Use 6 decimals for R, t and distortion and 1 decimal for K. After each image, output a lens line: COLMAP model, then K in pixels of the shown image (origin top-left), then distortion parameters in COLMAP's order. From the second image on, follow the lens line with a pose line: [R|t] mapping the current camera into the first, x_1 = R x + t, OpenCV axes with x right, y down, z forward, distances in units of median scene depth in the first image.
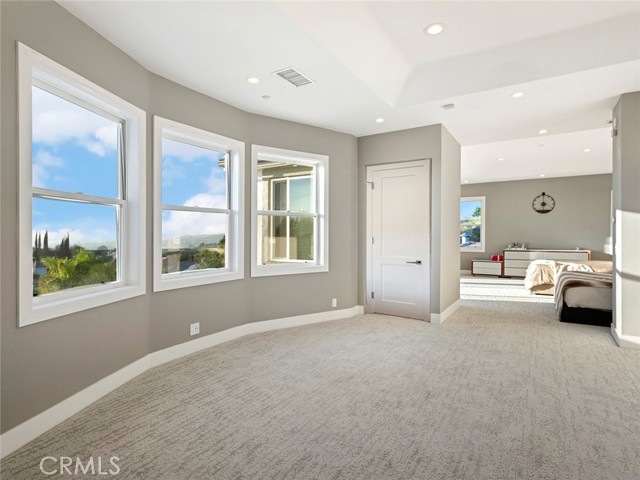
lens RADIAL K [[357.3, 0, 321.2], [0, 357.3, 238.8], [0, 0, 1]] dist [0.012481, -0.002421]
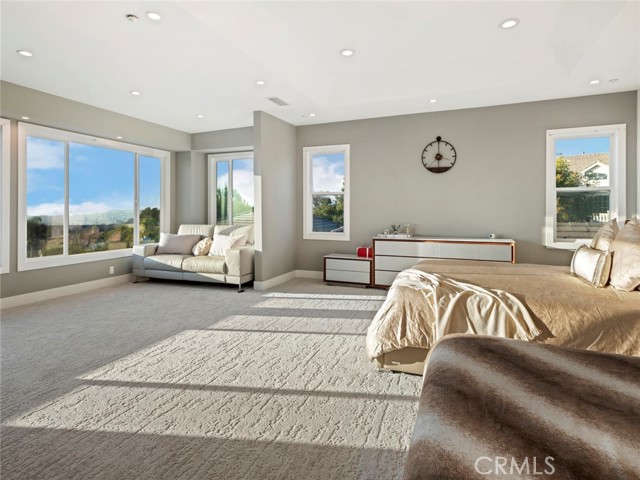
lens RADIAL K [[357.3, 0, 319.4], [0, 357.3, 215.1], [0, 0, 1]] dist [0.012481, -0.002421]
pose [[0.986229, -0.004464, 0.165324, 0.339694], [0.005009, 0.999983, -0.002880, -0.003886], [-0.165309, 0.003669, 0.986235, 0.474111]]
